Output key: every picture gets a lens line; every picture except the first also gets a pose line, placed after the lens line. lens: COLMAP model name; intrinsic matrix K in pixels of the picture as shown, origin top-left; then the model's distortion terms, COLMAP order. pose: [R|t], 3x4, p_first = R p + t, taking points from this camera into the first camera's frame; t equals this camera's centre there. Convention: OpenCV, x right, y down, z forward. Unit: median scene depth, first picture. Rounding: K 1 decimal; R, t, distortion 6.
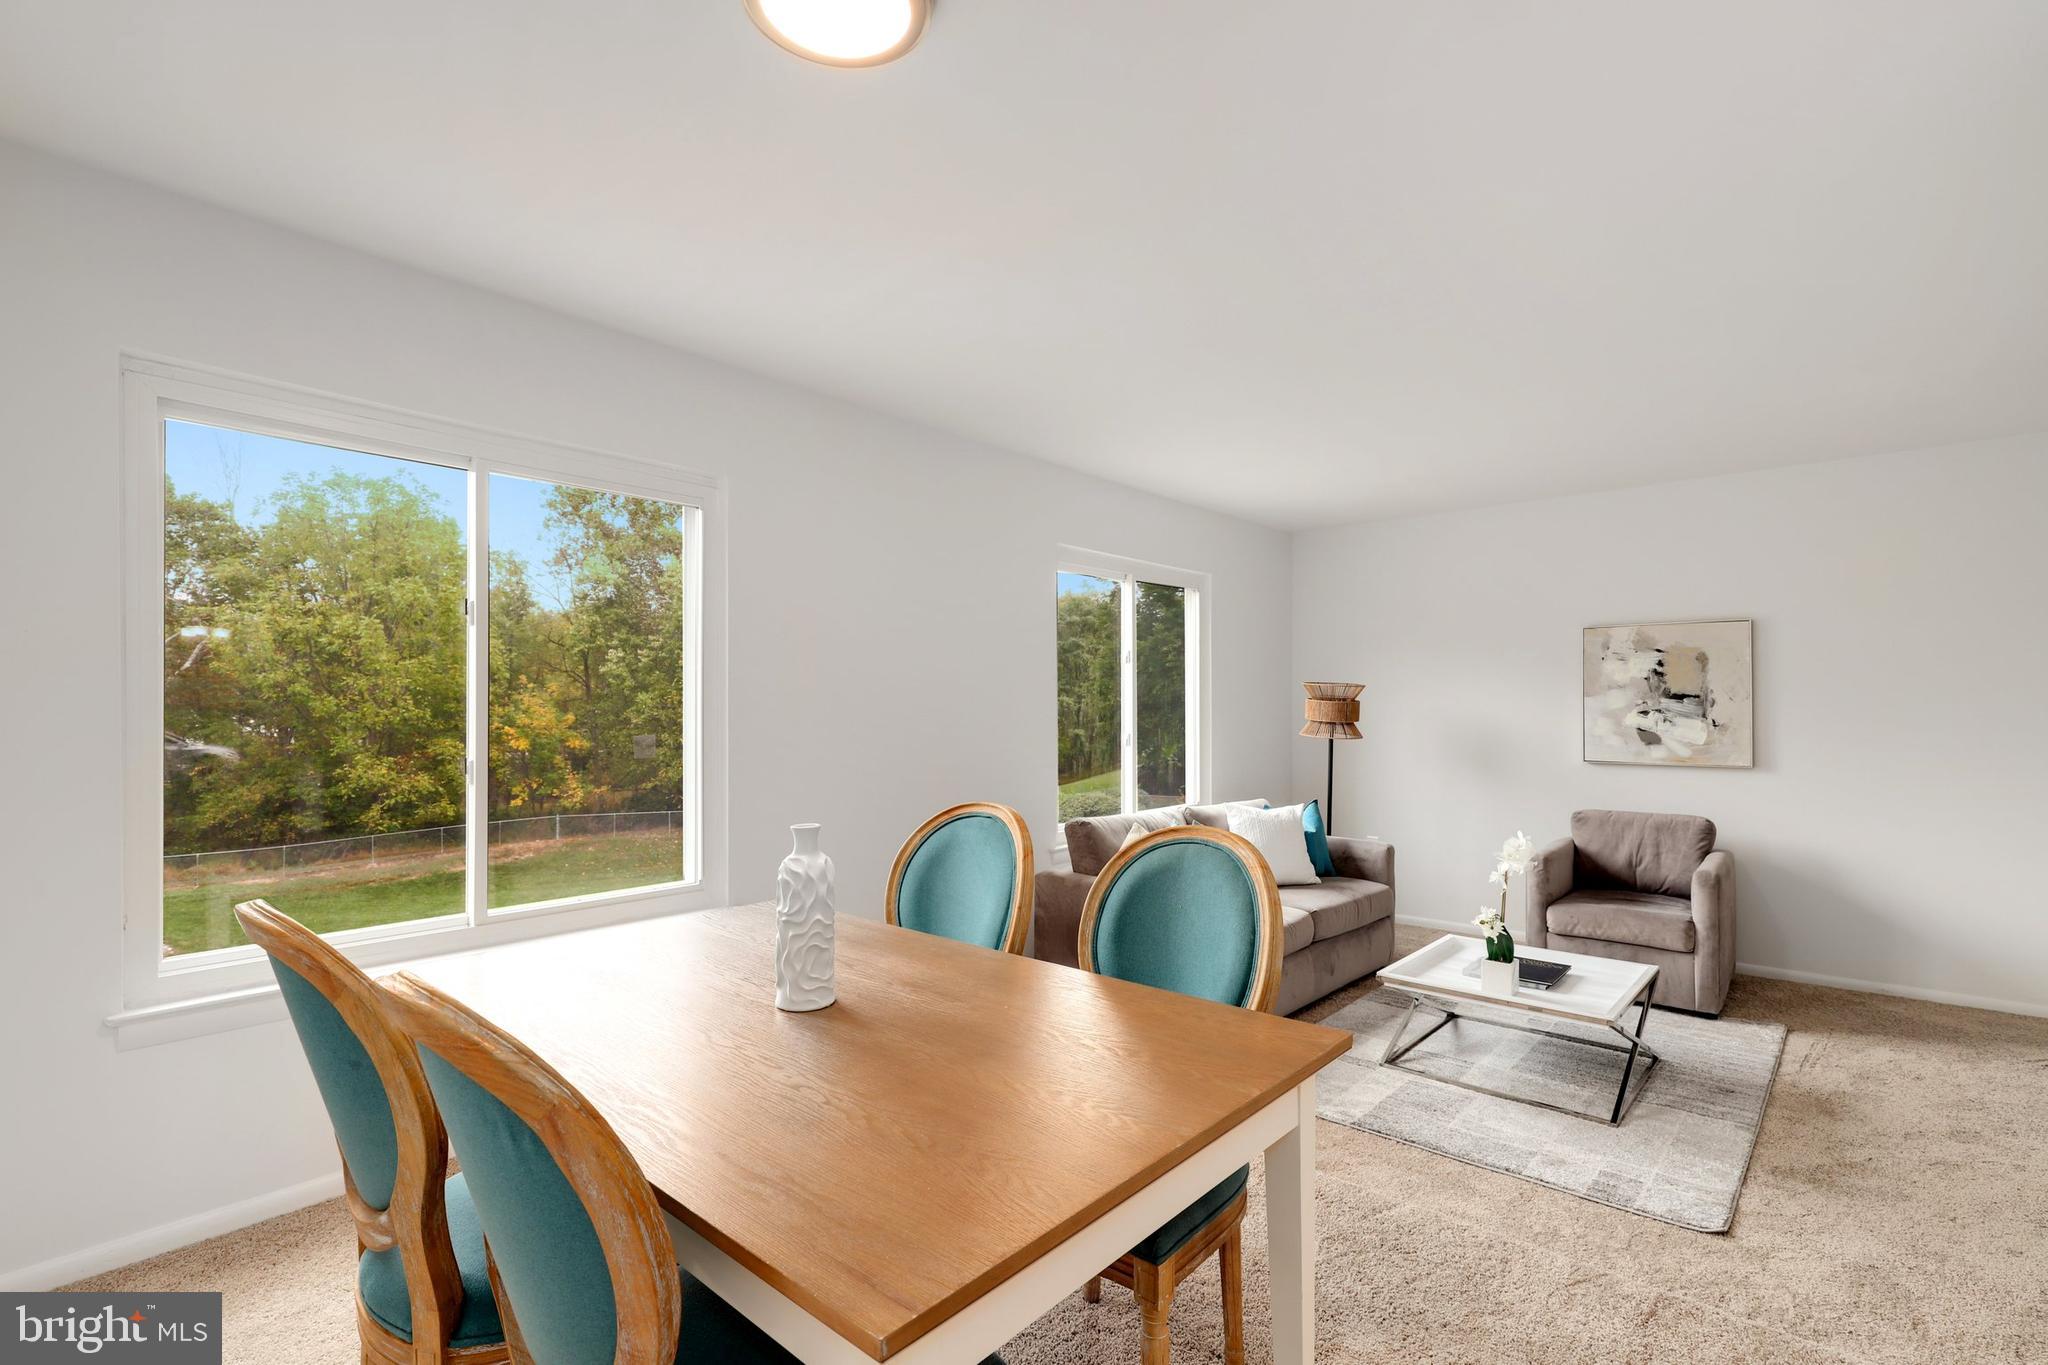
lens RADIAL K [[939.4, 0, 1026.5], [0, 939.4, 688.9], [0, 0, 1]] dist [0.001457, -0.001743]
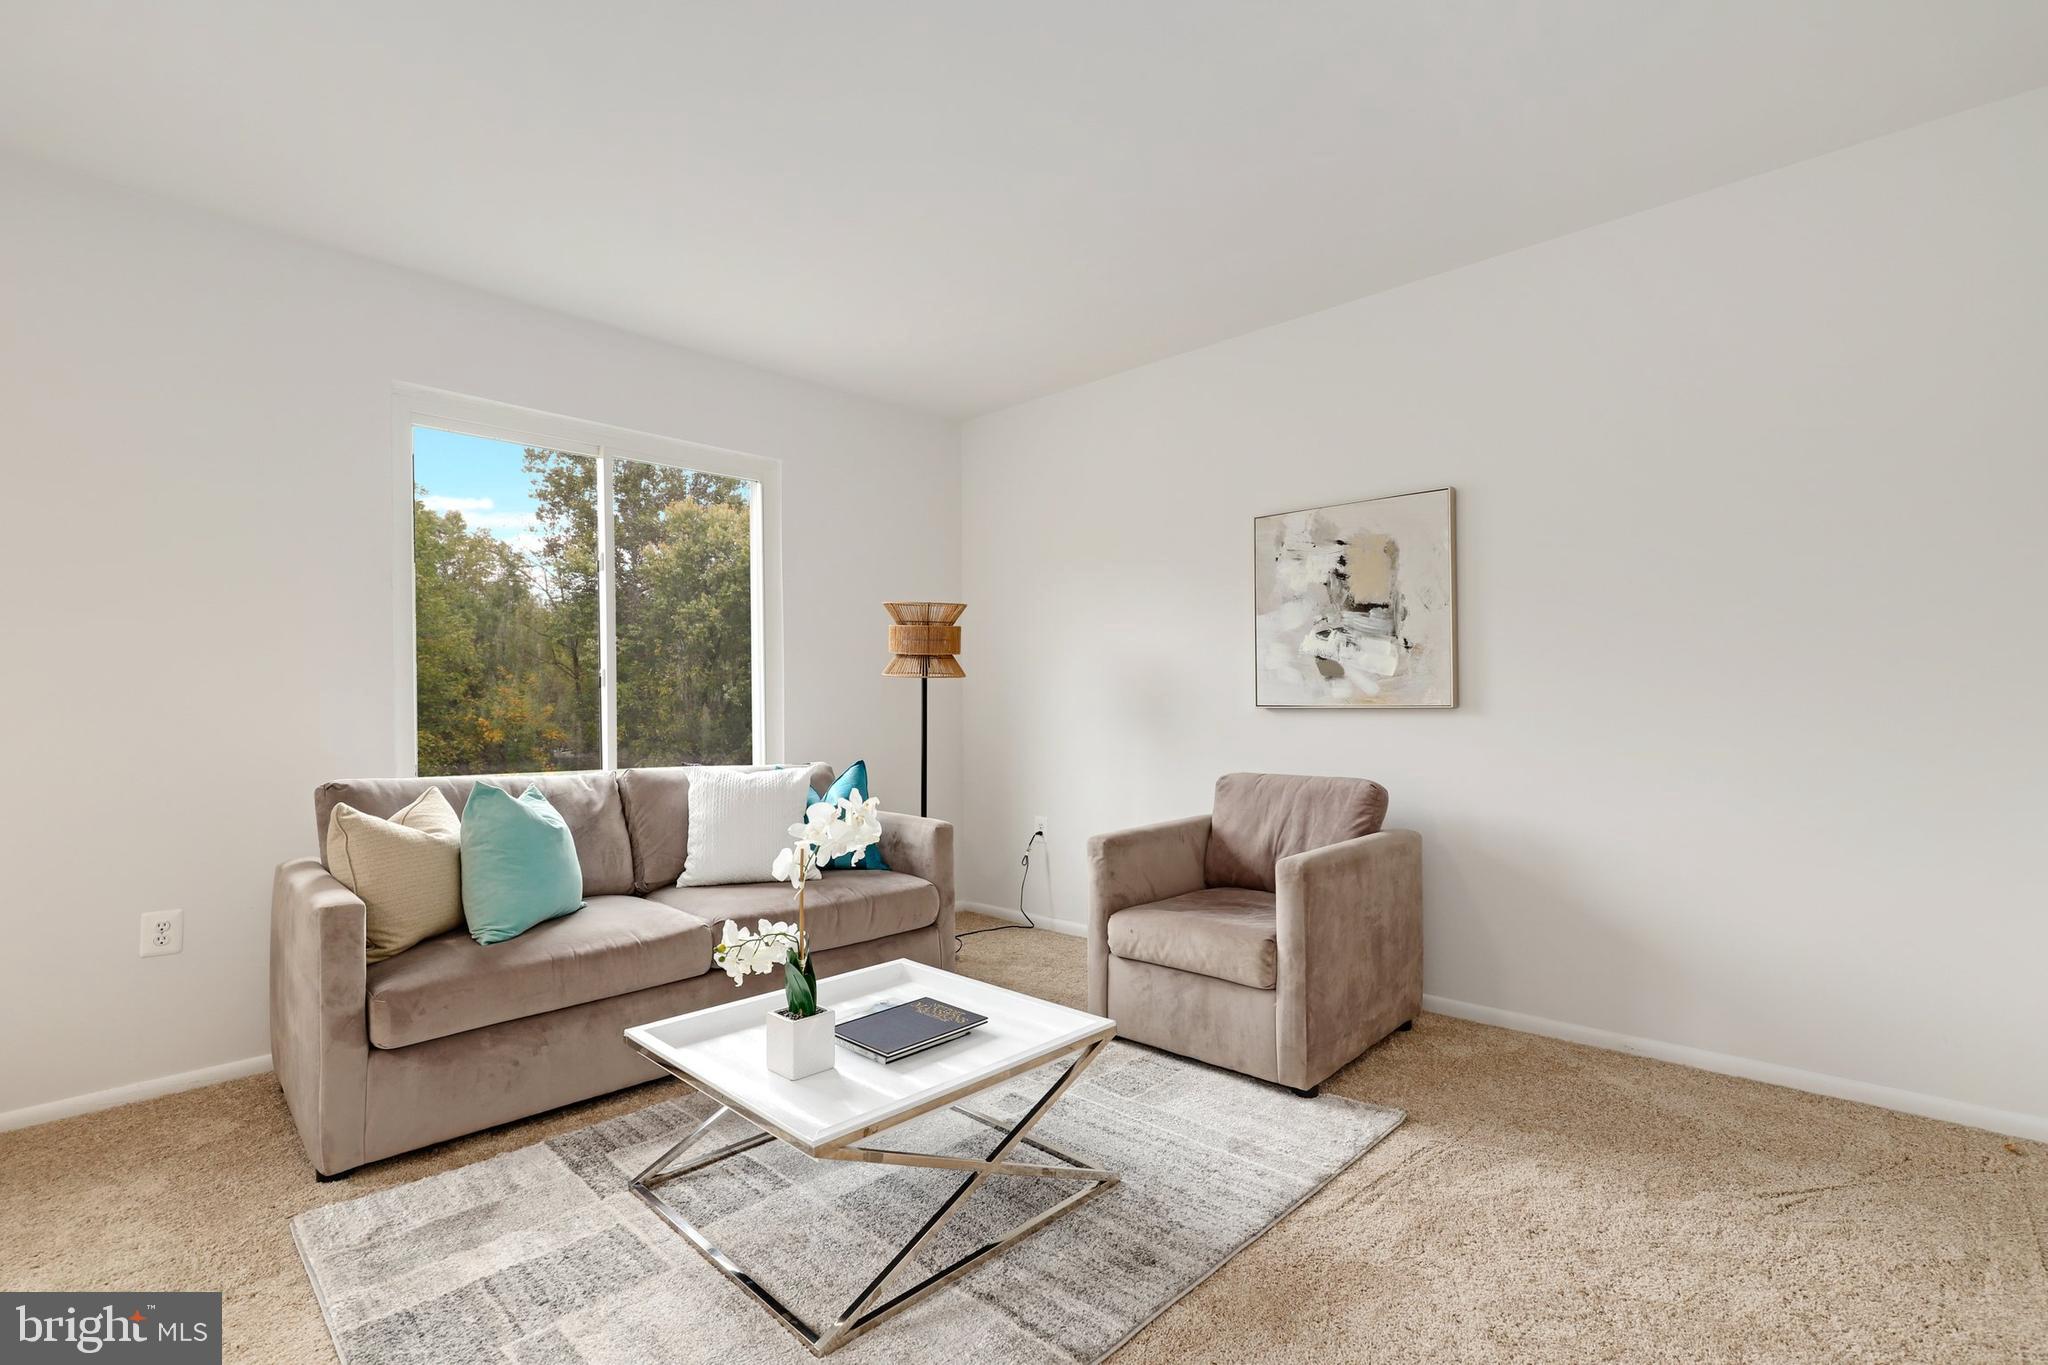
lens RADIAL K [[939.4, 0, 1032.5], [0, 939.4, 678.5], [0, 0, 1]] dist [0.001457, -0.001743]
pose [[0.999450, -0.004166, -0.032901, 0.477225], [0.003959, 0.999972, -0.006360, 0.063937], [0.032926, 0.006226, 0.999438, 0.307519]]
